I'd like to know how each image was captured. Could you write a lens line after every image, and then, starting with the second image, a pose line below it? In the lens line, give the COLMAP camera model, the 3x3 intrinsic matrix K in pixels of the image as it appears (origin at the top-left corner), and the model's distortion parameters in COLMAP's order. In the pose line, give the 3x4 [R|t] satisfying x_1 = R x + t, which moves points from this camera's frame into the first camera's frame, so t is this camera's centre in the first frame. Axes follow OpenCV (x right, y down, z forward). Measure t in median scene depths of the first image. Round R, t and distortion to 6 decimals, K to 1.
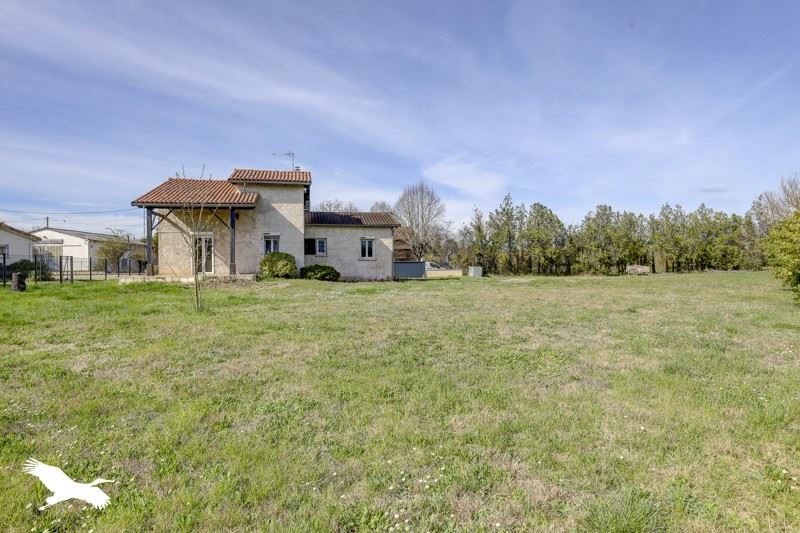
lens RADIAL K [[449.8, 0, 399.4], [0, 449.8, 267.4], [0, 0, 1]] dist [-0.000724, -0.000029]
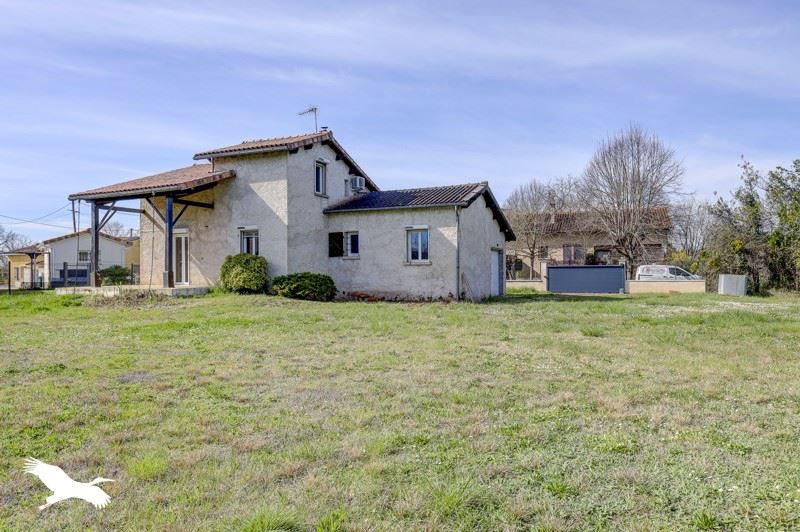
lens RADIAL K [[574.1, 0, 400.1], [0, 574.1, 264.4], [0, 0, 1]] dist [-0.008630, -0.000353]
pose [[0.818247, -0.004183, -0.574852, 0.355736], [-0.002426, 0.999940, -0.010729, -0.008763], [0.574862, 0.010174, 0.818187, 0.366674]]
